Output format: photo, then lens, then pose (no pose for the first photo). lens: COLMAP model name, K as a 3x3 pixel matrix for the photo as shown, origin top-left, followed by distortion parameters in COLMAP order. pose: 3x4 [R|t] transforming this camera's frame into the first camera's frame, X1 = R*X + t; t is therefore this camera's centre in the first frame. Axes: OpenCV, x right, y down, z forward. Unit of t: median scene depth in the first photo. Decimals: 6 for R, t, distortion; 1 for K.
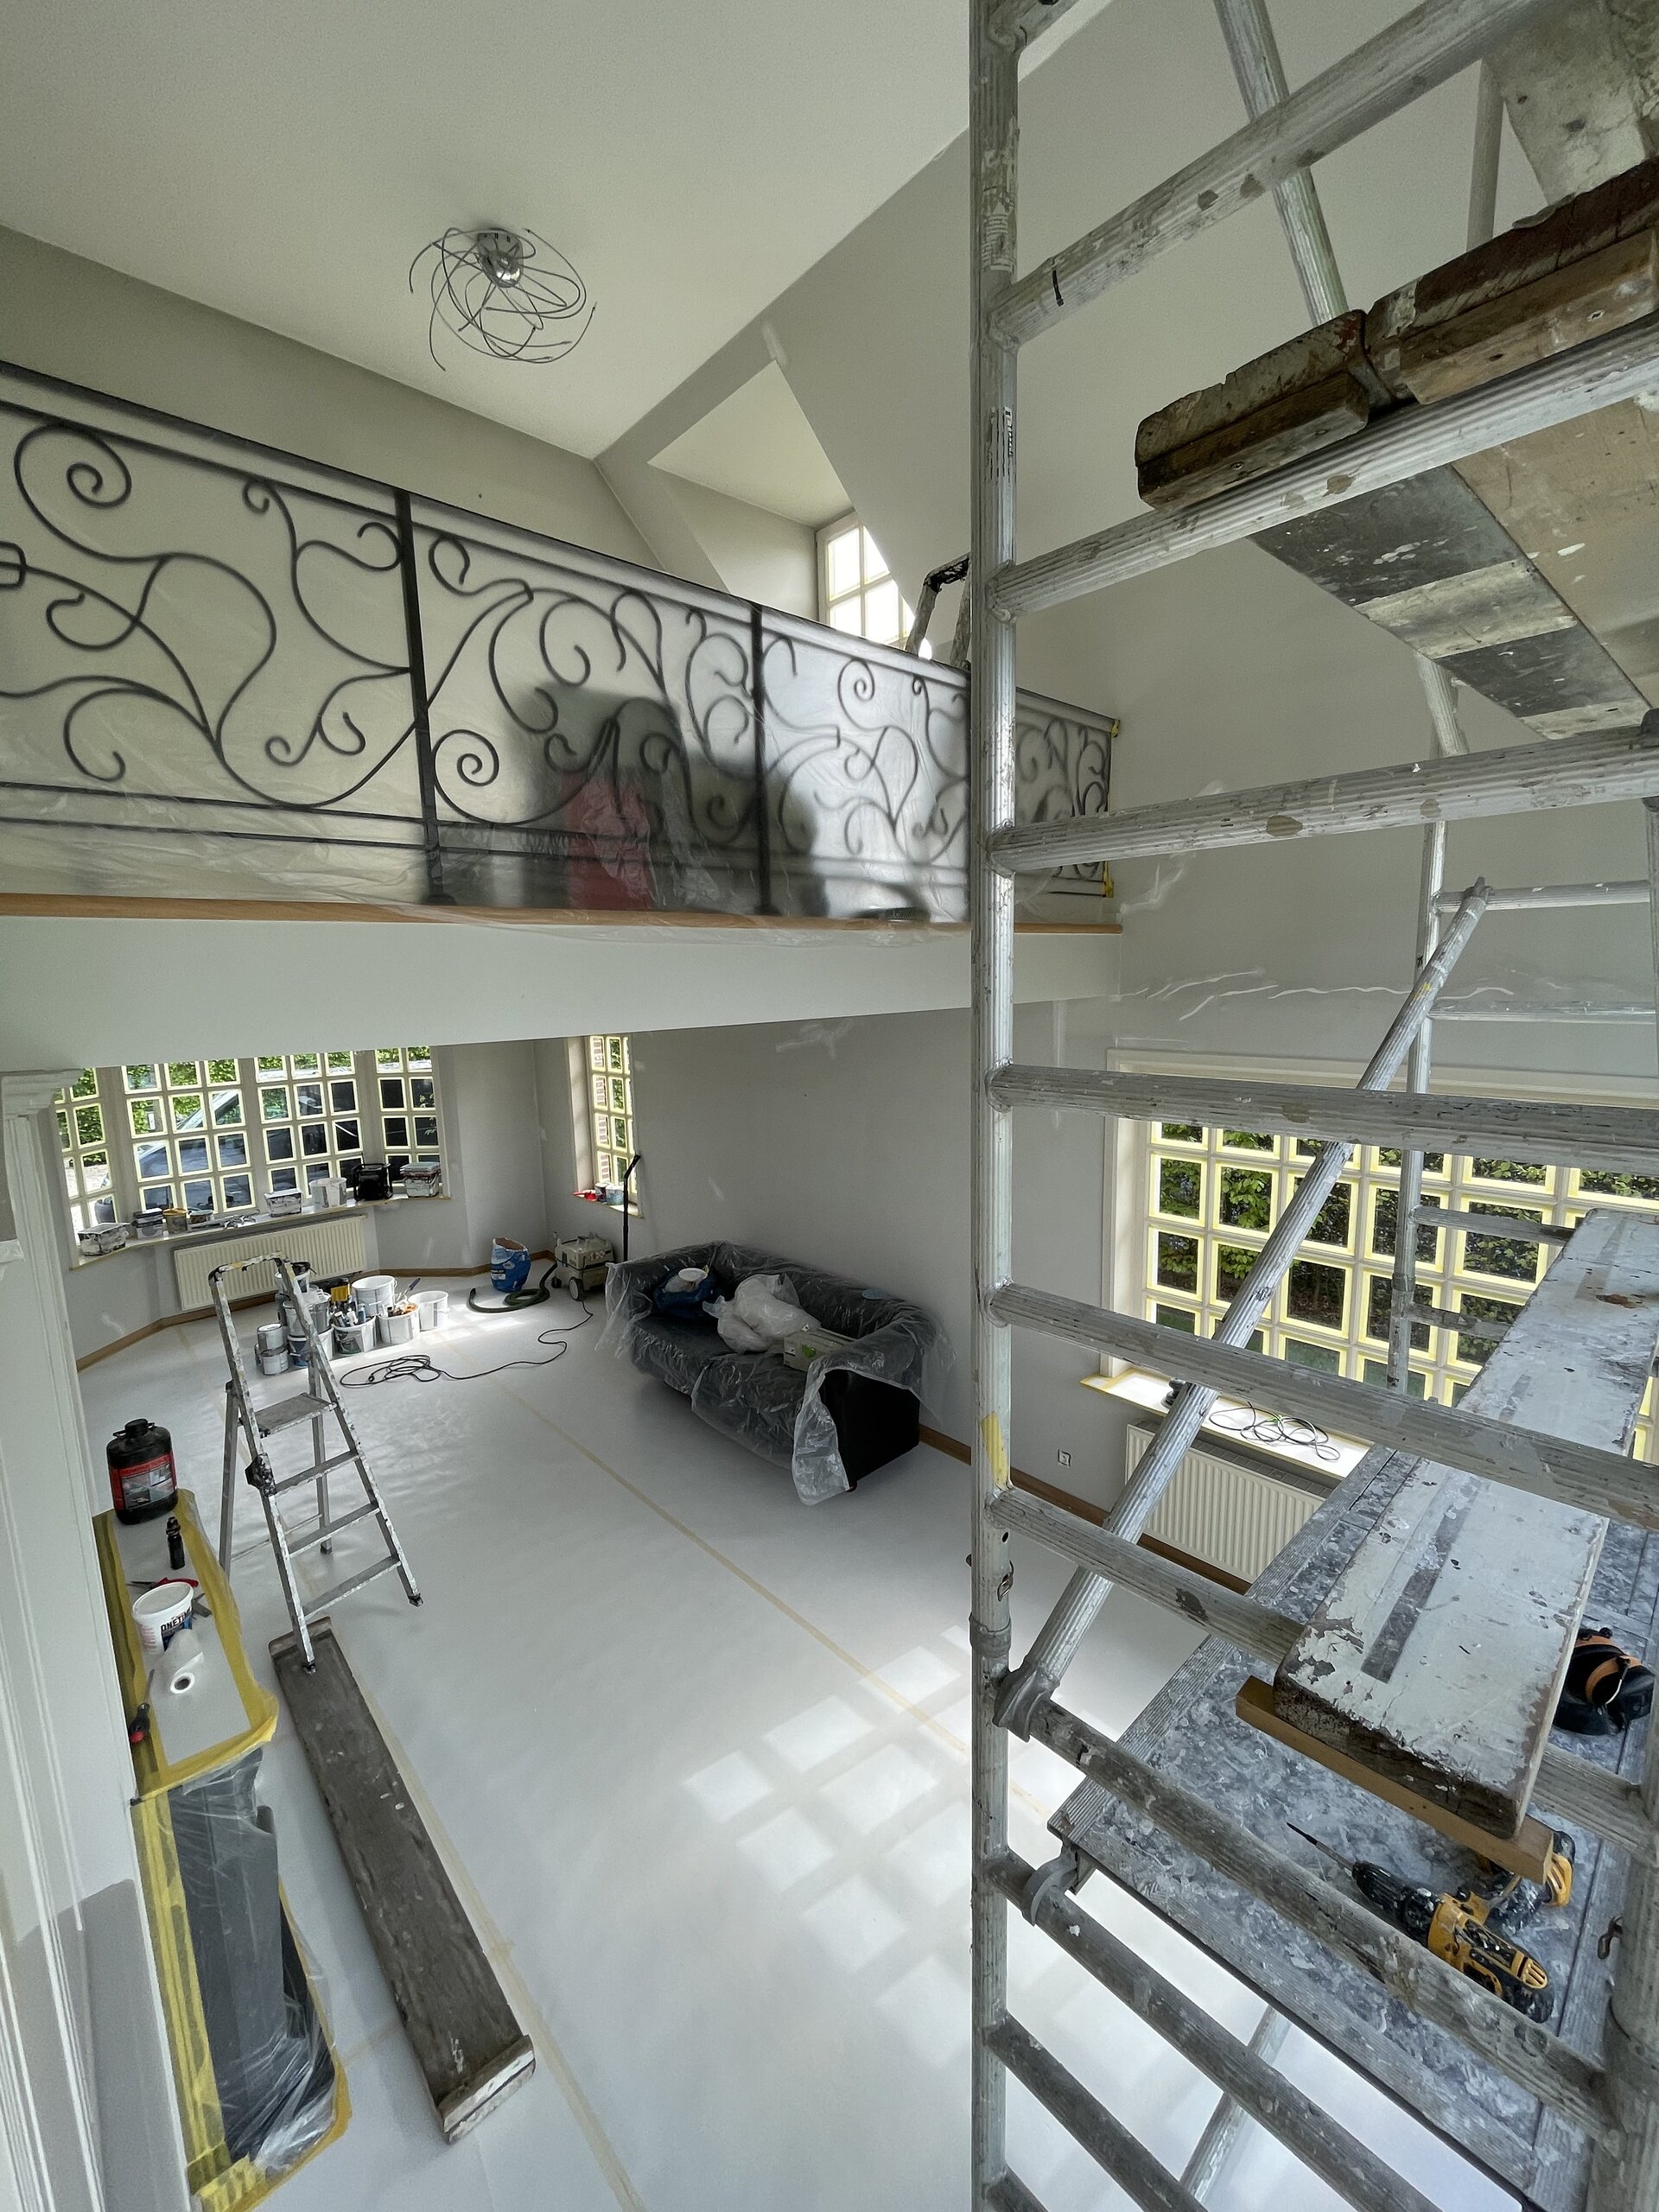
lens RADIAL K [[896.1, 0, 822.7], [0, 896.1, 1107.9], [0, 0, 1]] dist [-0.002516, -0.000063]
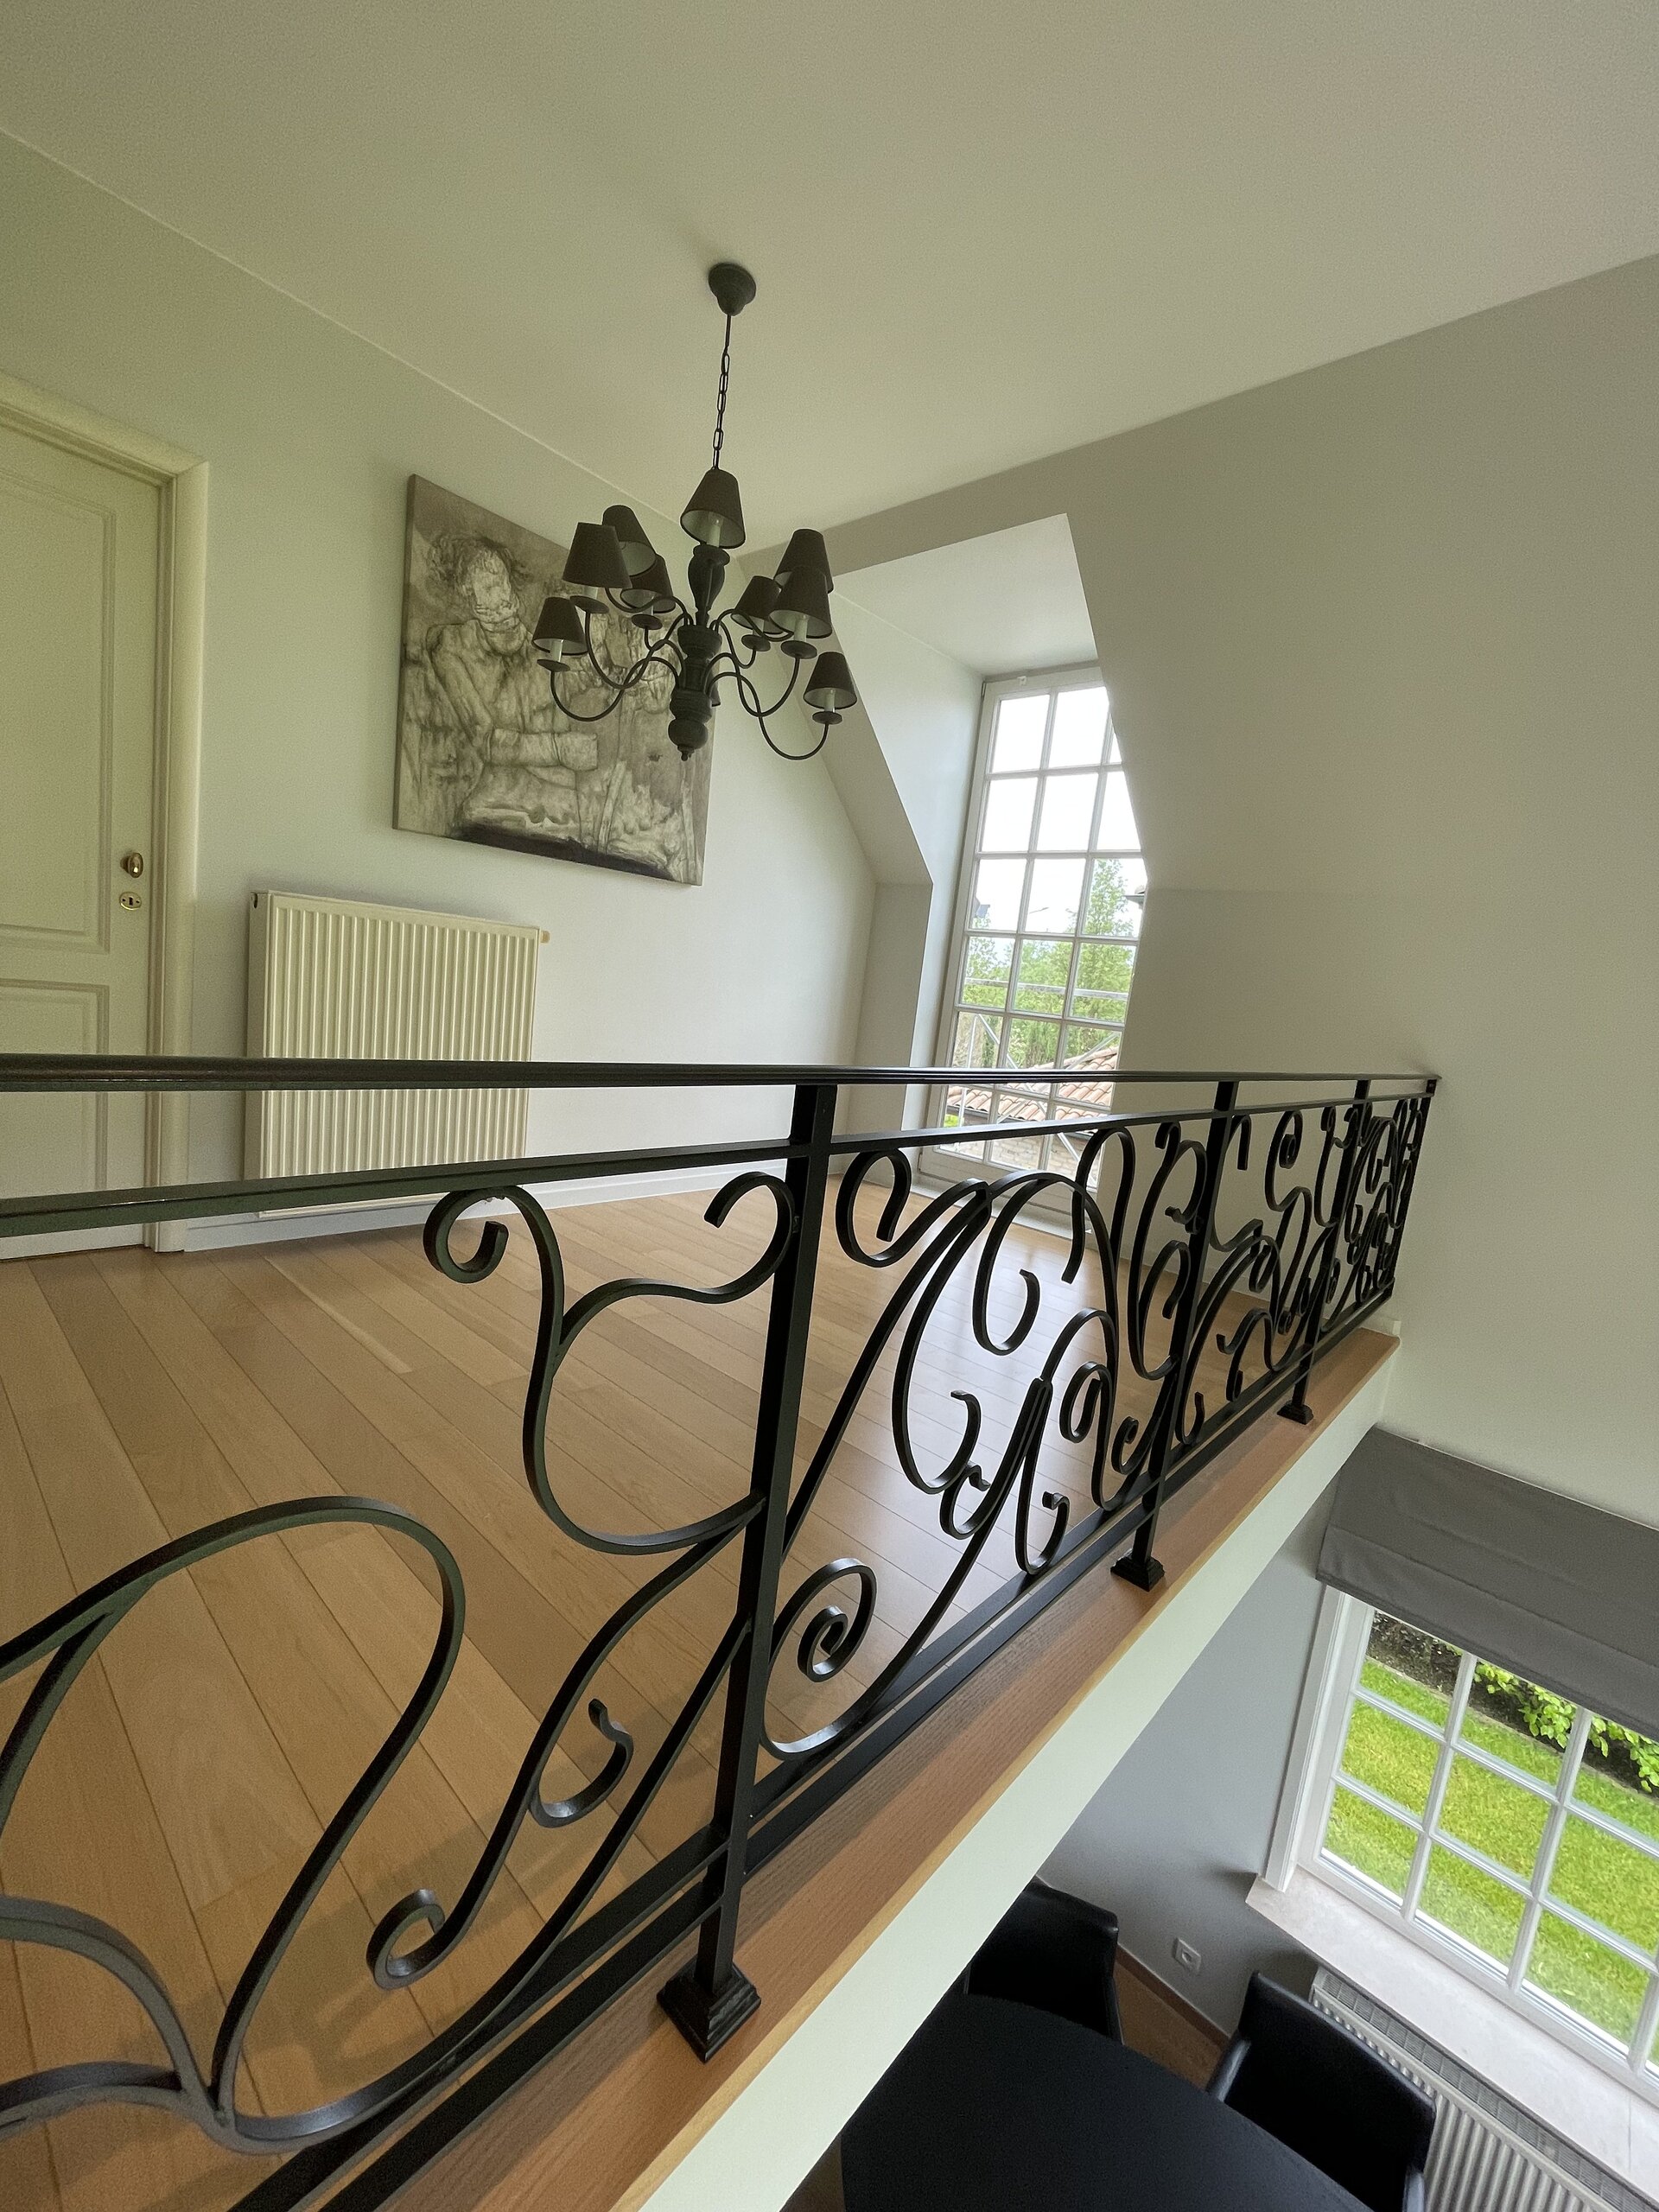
lens RADIAL K [[896.1, 0, 822.7], [0, 896.1, 1107.9], [0, 0, 1]] dist [-0.002516, -0.000063]
pose [[0.987273, 0.117089, 0.107617, -0.489875], [-0.117259, 0.993090, -0.004762, -0.653932], [-0.107431, -0.007918, 0.994181, 0.598310]]
